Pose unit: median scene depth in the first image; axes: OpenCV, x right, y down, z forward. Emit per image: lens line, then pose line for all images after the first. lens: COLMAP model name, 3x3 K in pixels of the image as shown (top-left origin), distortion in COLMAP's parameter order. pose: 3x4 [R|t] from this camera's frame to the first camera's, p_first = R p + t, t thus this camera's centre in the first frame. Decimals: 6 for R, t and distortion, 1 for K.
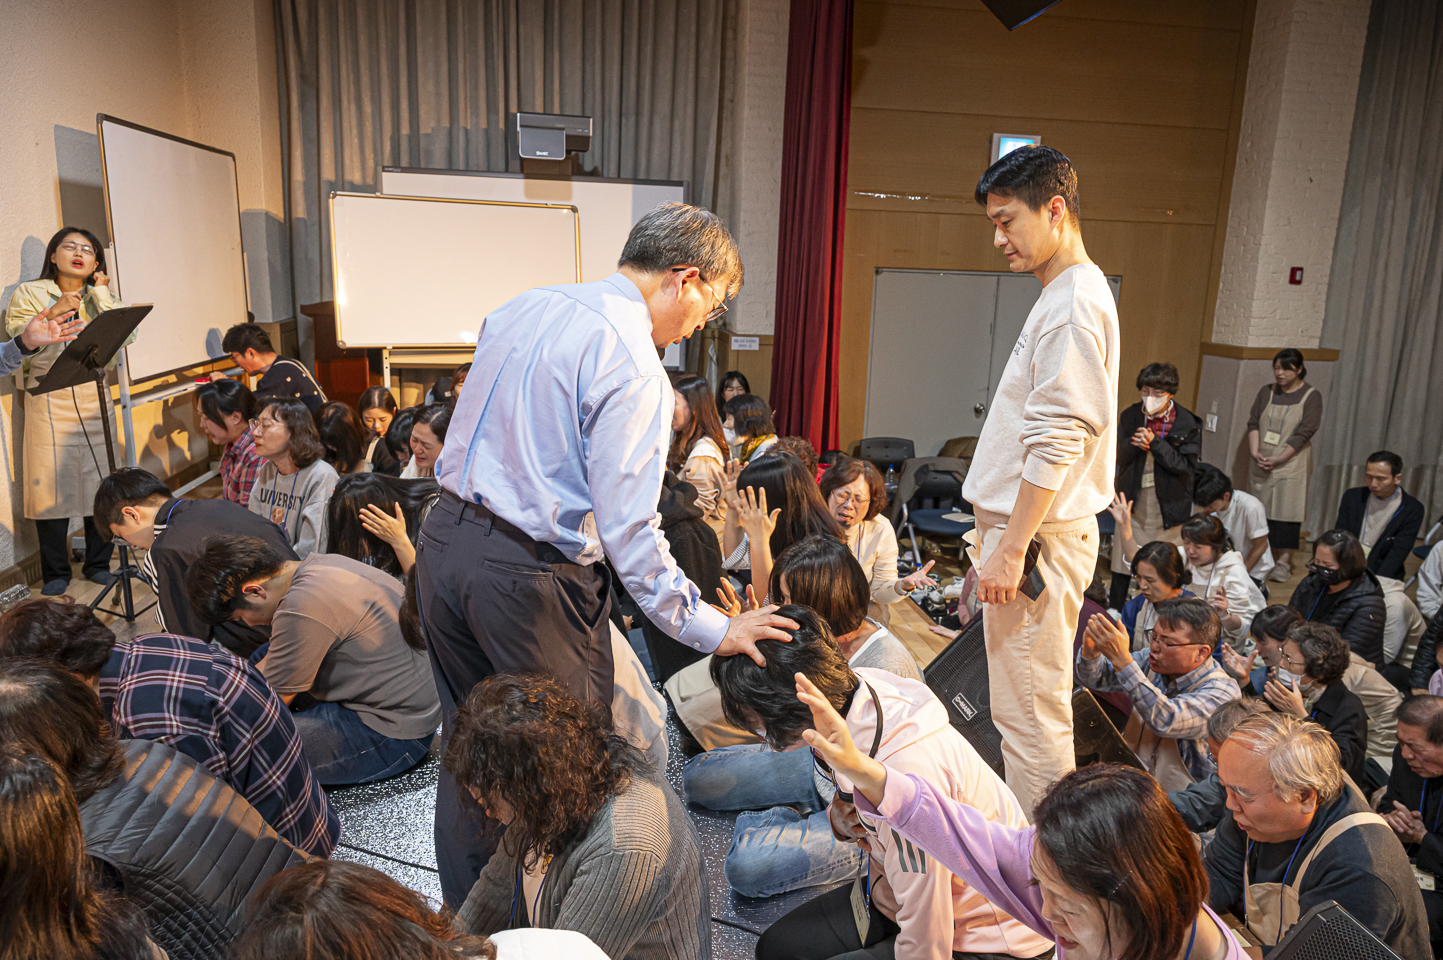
lens RADIAL K [[989.9, 0, 716.1], [0, 989.9, 481.8], [0, 0, 1]] dist [0.027371, -0.019068]
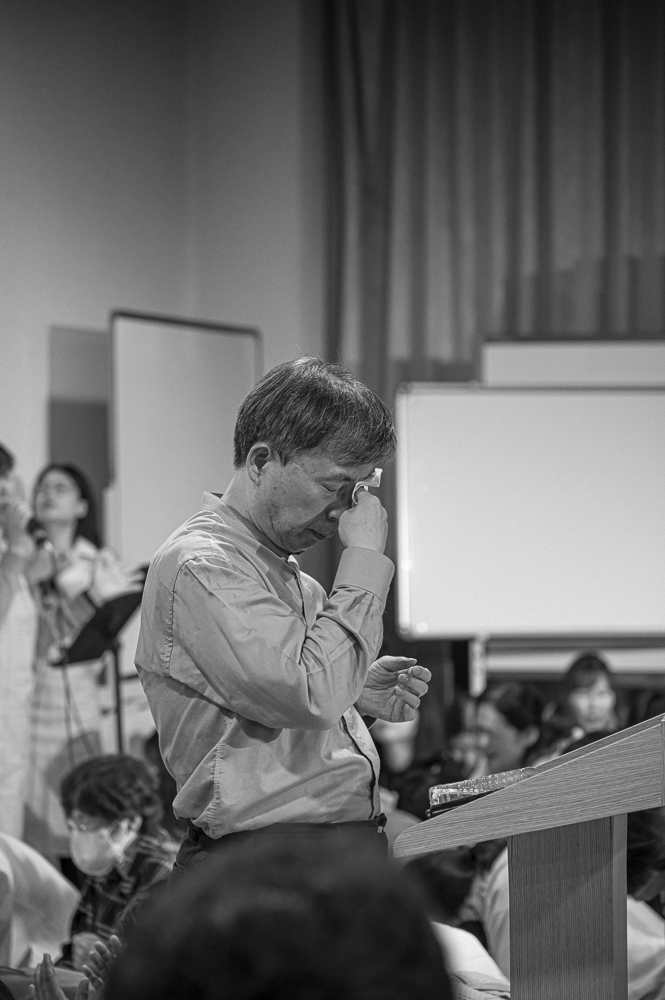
lens RADIAL K [[3489.7, 0, 329.3], [0, 3489.7, 500.7], [0, 0, 1]] dist [-2.007300, 0.000000]
pose [[0.932124, -0.009205, -0.362023, 0.310200], [-0.064345, 0.979561, -0.190580, 0.166960], [0.356377, 0.200938, 0.912480, -0.857968]]
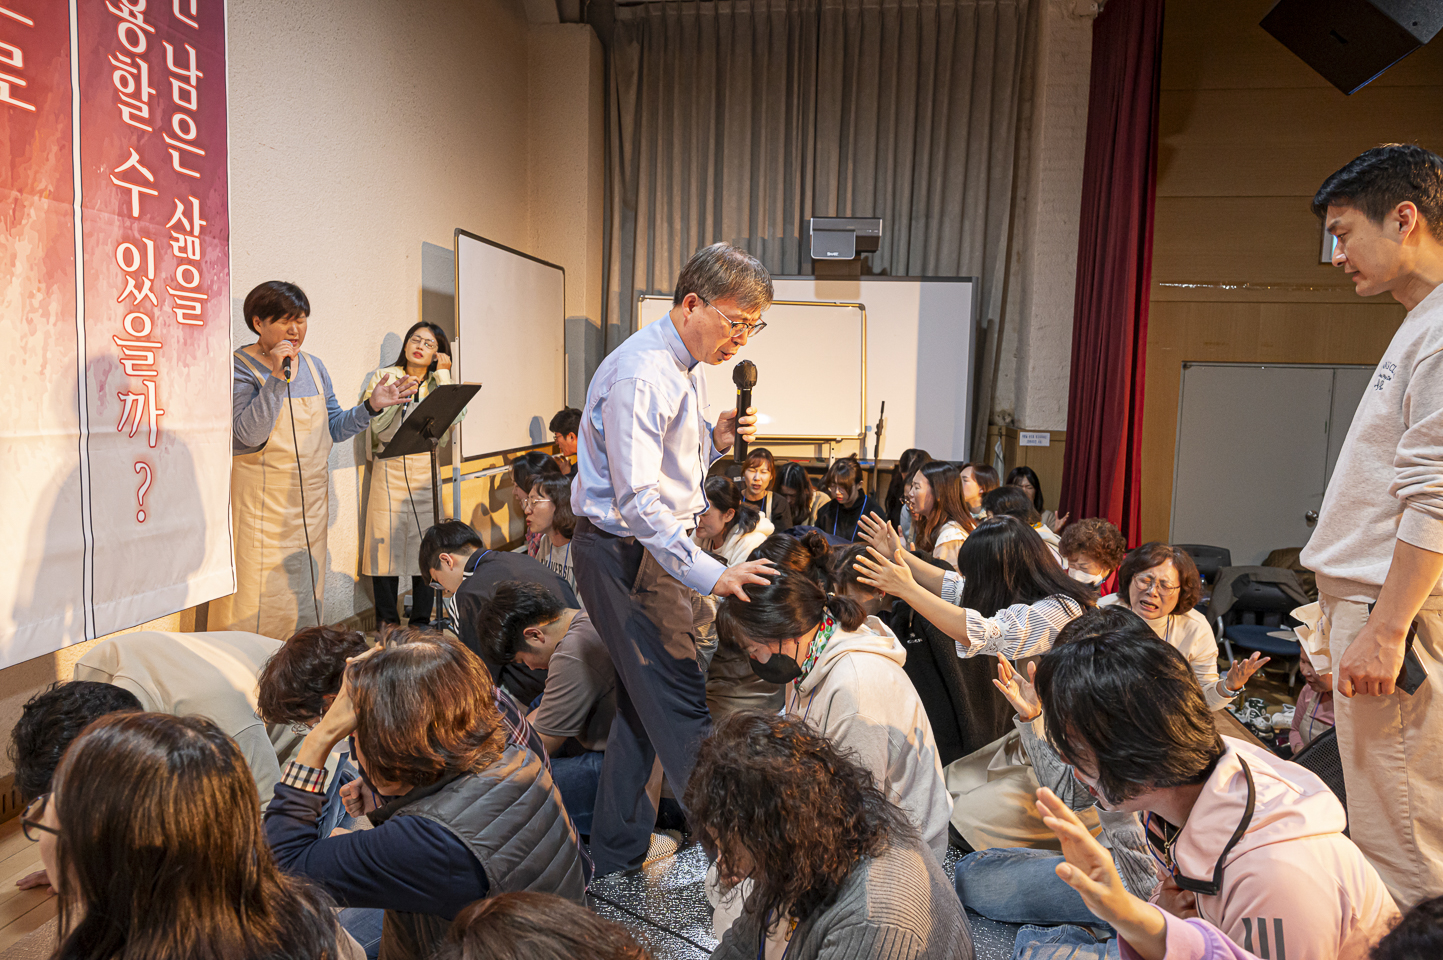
lens RADIAL K [[968.6, 0, 717.6], [0, 968.6, 479.2], [0, 0, 1]] dist [0.012267, -0.022413]
pose [[0.959073, 0.018832, -0.282531, 0.000514], [-0.051379, 0.992797, -0.108235, 0.018407], [0.278458, 0.118321, 0.953132, 0.026386]]
